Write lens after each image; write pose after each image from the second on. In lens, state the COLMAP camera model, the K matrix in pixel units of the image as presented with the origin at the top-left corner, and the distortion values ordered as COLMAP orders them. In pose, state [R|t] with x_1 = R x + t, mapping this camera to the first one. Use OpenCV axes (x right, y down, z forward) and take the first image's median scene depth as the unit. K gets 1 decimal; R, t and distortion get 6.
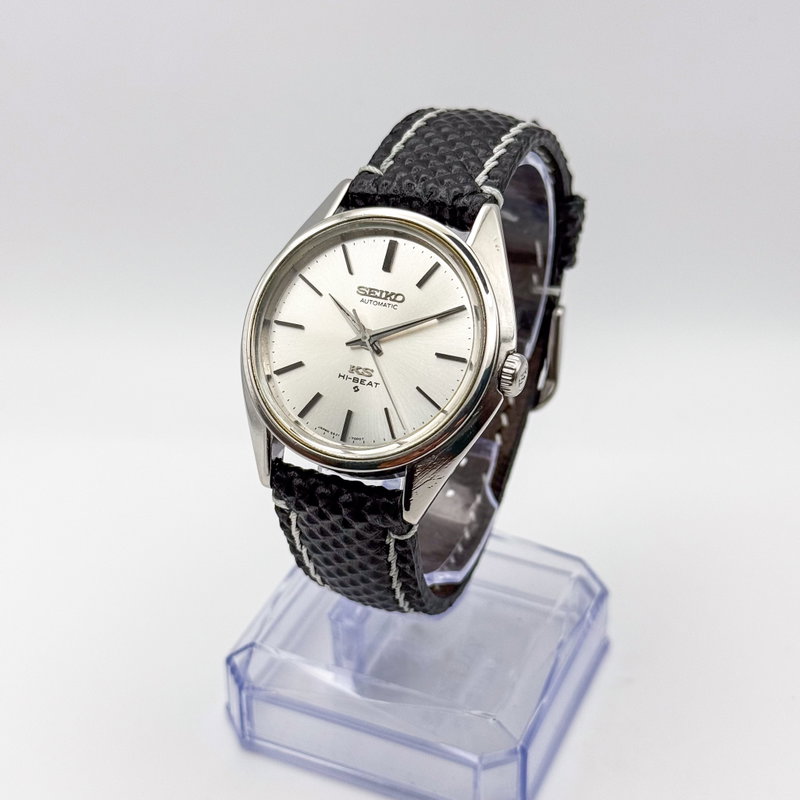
lens RADIAL K [[1623.9, 0, 400.0], [0, 1623.9, 400.0], [0, 0, 1]] dist [0.072648, 0.241328]
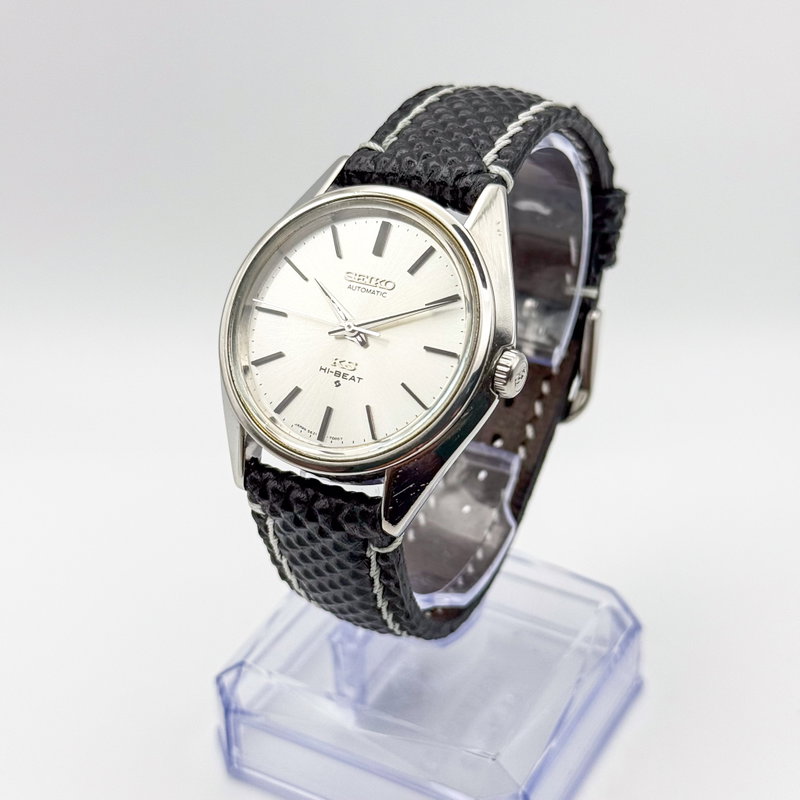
lens RADIAL K [[1623.9, 0, 400.0], [0, 1623.9, 400.0], [0, 0, 1]] dist [0.072648, 0.241328]
pose [[0.995202, 0.035969, -0.090988, 0.087344], [-0.037950, 0.999077, -0.020128, 0.018528], [0.090180, 0.023484, 0.995649, 0.098664]]
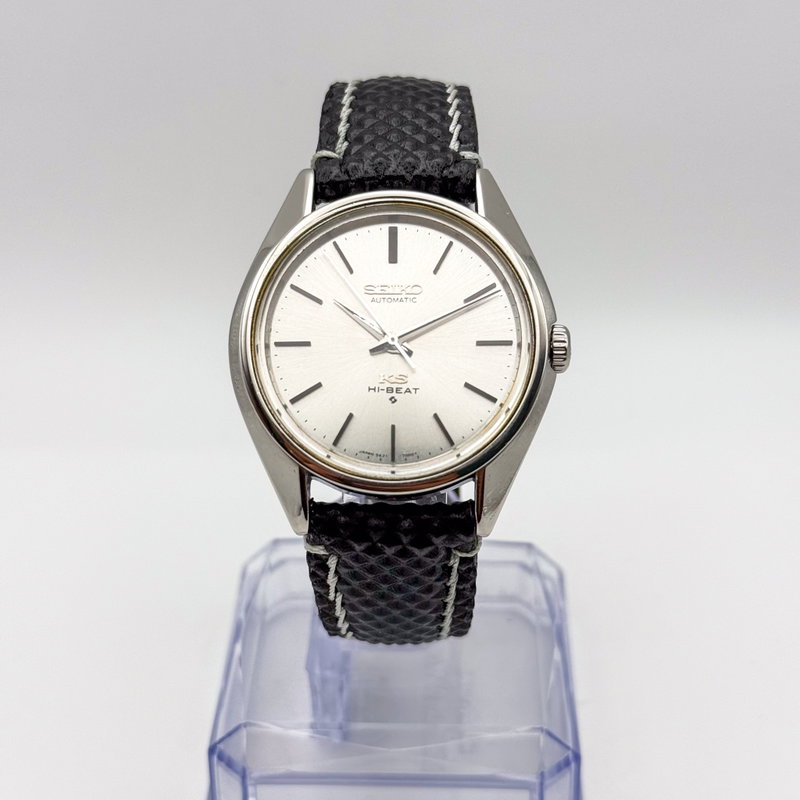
lens RADIAL K [[1623.9, 0, 400.0], [0, 1623.9, 400.0], [0, 0, 1]] dist [0.072648, 0.241328]
pose [[0.924231, -0.199354, 0.325659, -0.298072], [0.201666, 0.979082, 0.027016, -0.028621], [-0.324233, 0.040705, 0.945101, 0.166901]]
